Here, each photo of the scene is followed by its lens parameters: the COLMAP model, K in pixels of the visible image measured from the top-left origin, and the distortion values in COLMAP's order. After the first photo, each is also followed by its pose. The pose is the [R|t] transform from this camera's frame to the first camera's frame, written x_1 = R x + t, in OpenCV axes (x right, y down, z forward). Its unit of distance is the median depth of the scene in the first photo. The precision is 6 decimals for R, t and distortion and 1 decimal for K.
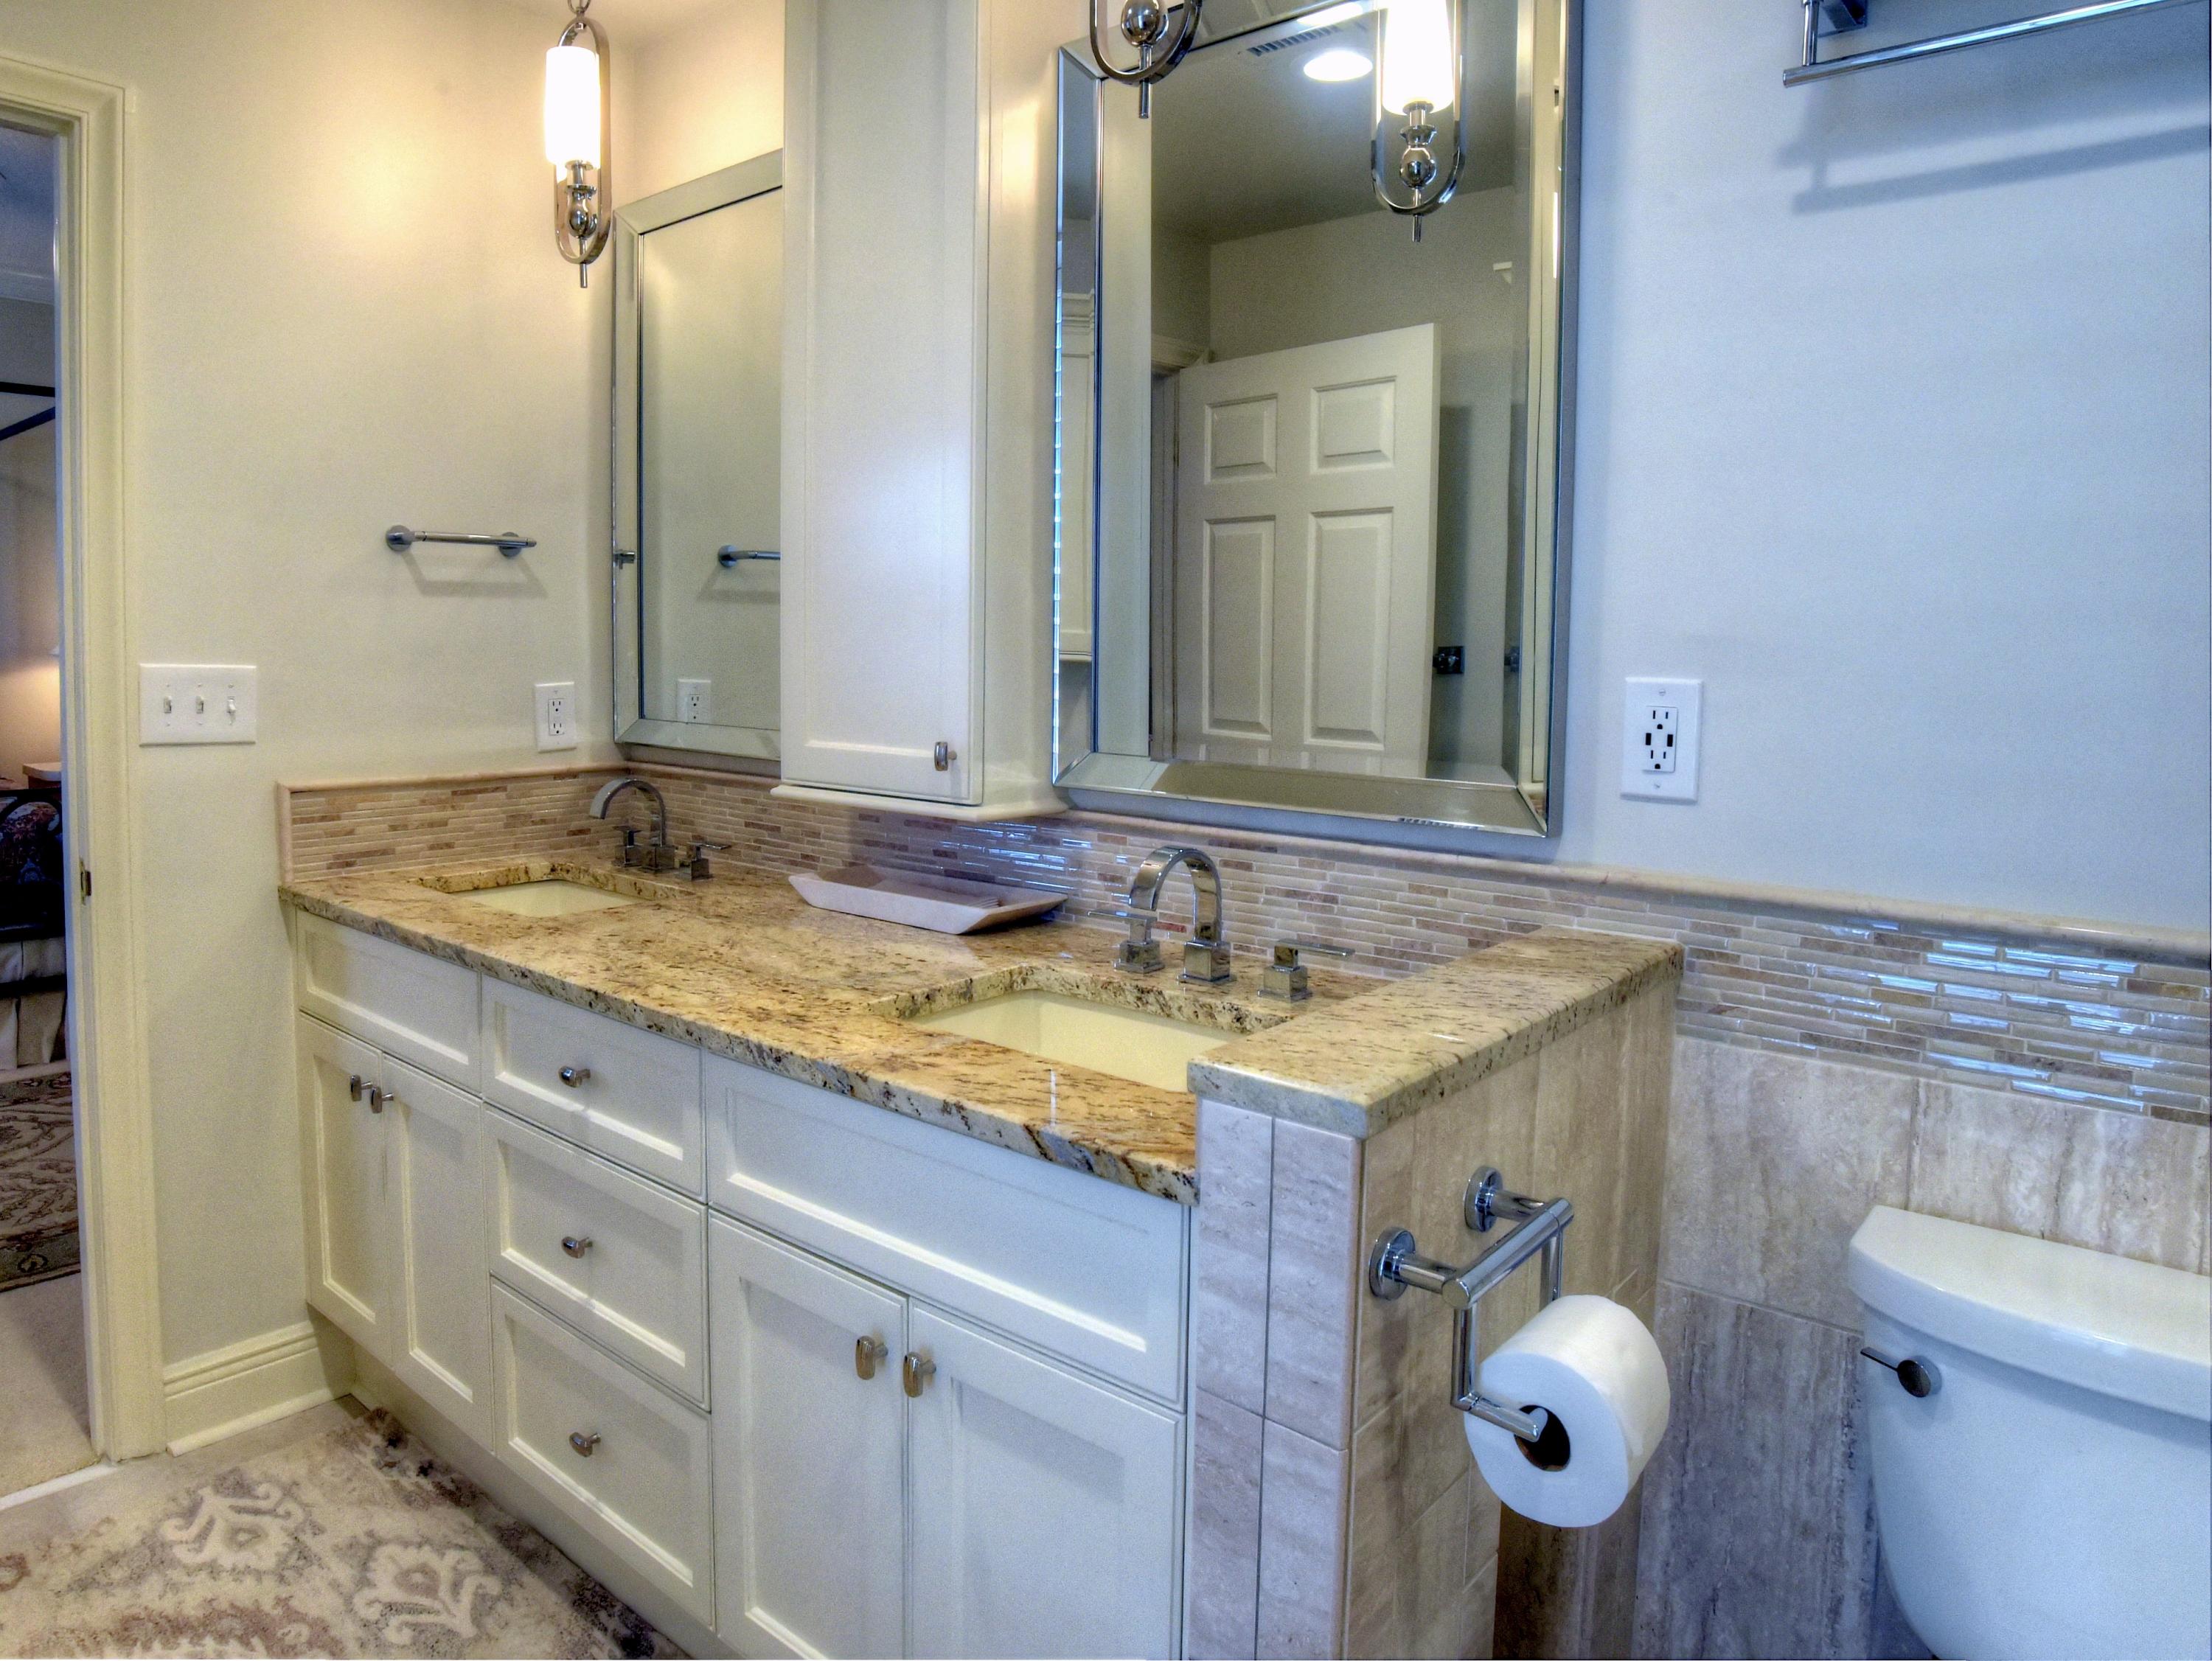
lens RADIAL K [[1396.0, 0, 1105.3], [0, 1396.0, 738.5], [0, 0, 1]] dist [-0.037887, -0.000384]
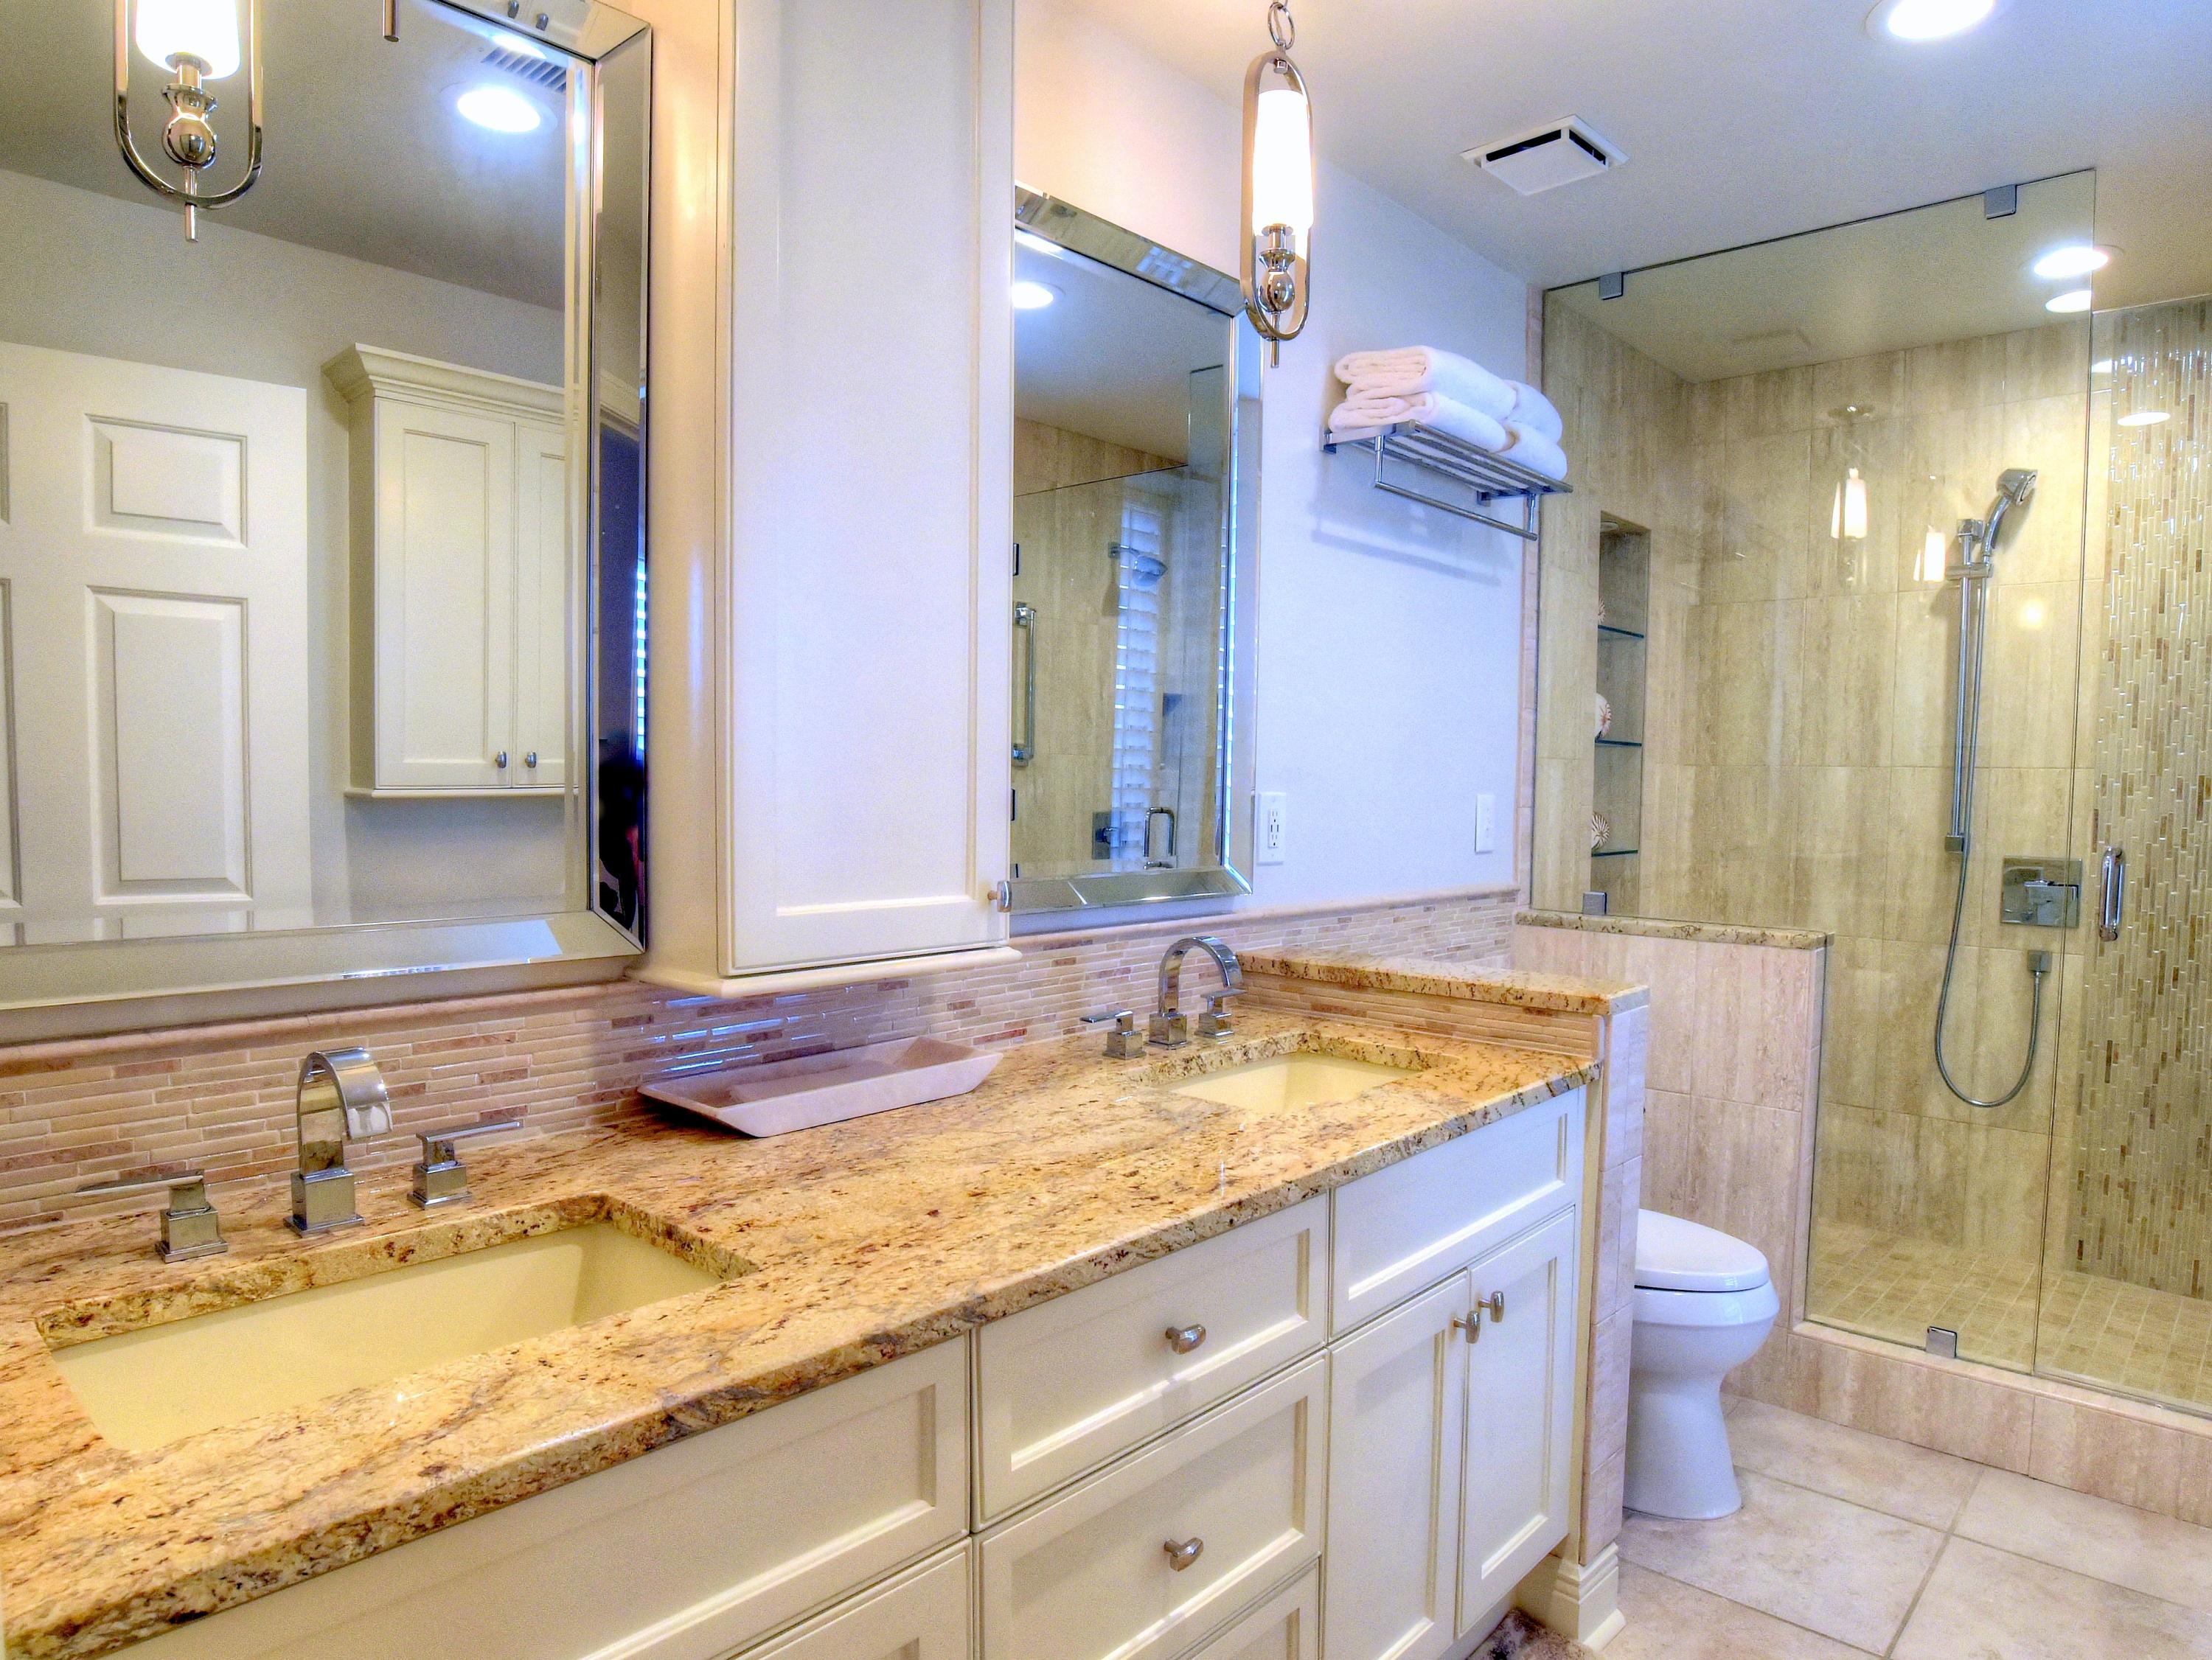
lens RADIAL K [[1298.9, 0, 1103.3], [0, 1298.9, 893.7], [0, 0, 1]] dist [-0.052539, 0.000484]
pose [[0.059970, -0.094565, 0.993711, -0.981153], [0.059911, 0.994049, 0.090981, -0.062803], [-0.996401, 0.054079, 0.065278, 0.901148]]
